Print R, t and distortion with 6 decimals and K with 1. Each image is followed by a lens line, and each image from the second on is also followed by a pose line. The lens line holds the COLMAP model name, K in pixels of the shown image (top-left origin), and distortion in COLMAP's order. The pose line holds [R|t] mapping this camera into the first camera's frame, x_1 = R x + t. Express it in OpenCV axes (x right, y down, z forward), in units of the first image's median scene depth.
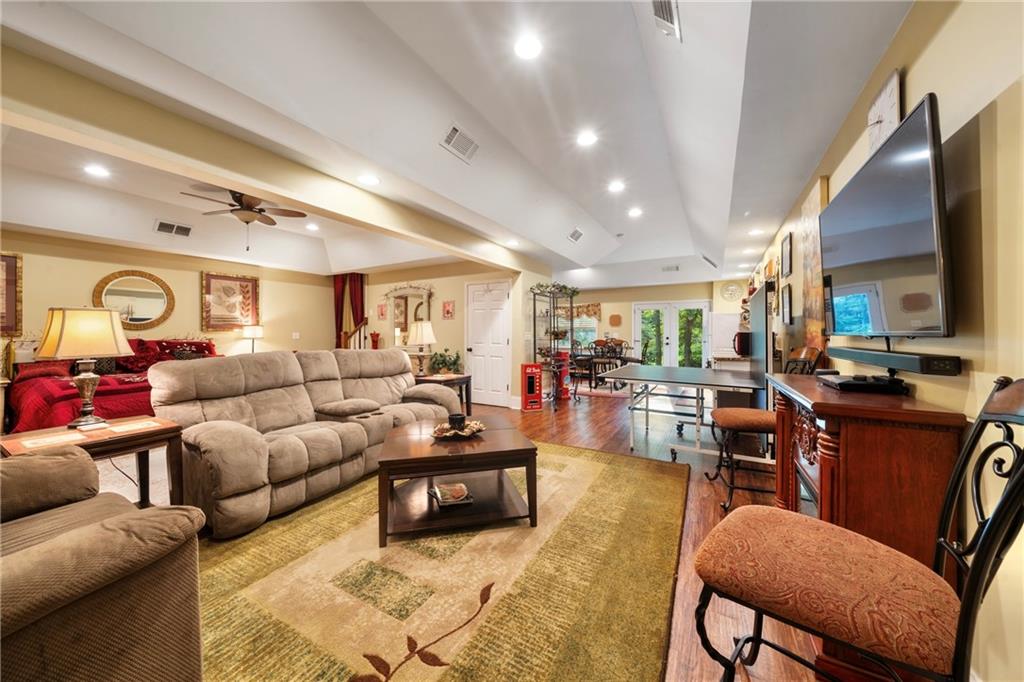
lens RADIAL K [[348.1, 0, 512.0], [0, 348.1, 341.0], [0, 0, 1]] dist [0.000145, -0.000024]
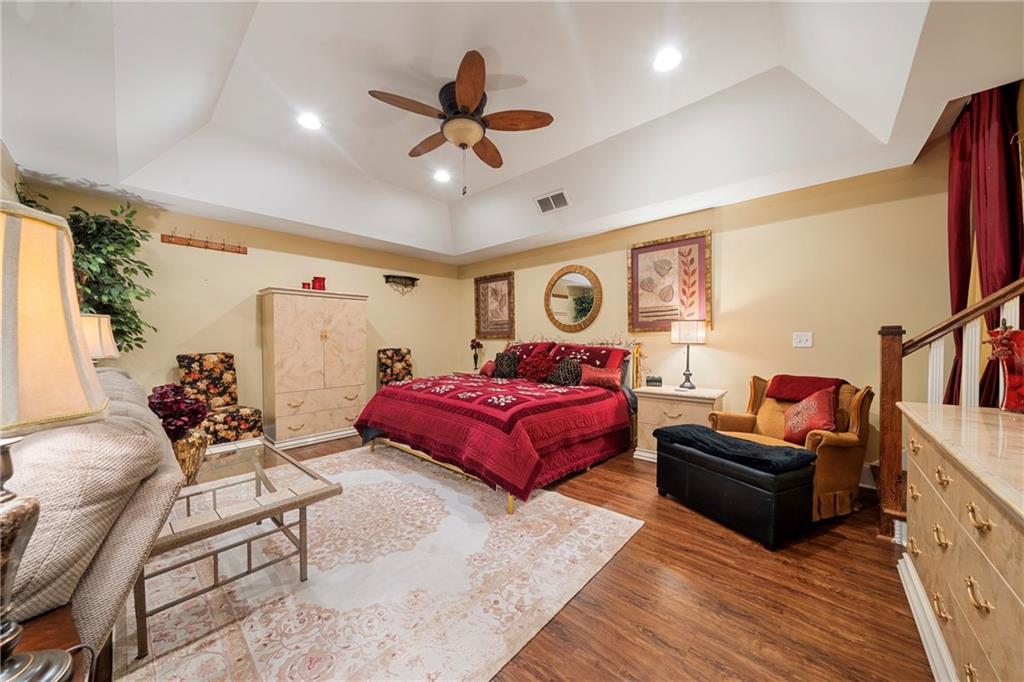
lens RADIAL K [[354.9, 0, 512.0], [0, 354.9, 341.0], [0, 0, 1]] dist [-0.000528, -0.000006]
pose [[-0.206539, 0.014393, -0.978332, -0.139458], [-0.013199, 0.999760, 0.017494, -0.019622], [0.978349, 0.016526, -0.206300, 0.889841]]
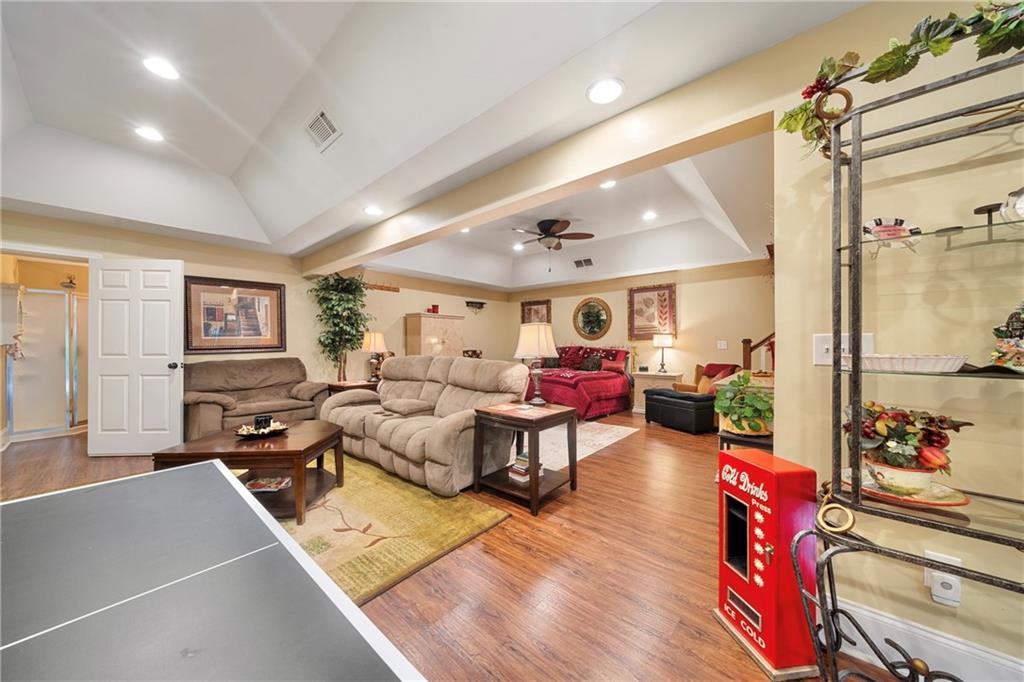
lens RADIAL K [[348.1, 0, 512.0], [0, 348.1, 341.0], [0, 0, 1]] dist [0.000145, -0.000024]
pose [[-0.184270, -0.000070, -0.982876, 0.305356], [-0.016803, 0.999854, 0.003080, -0.022263], [0.982732, 0.017083, -0.184245, 0.808455]]
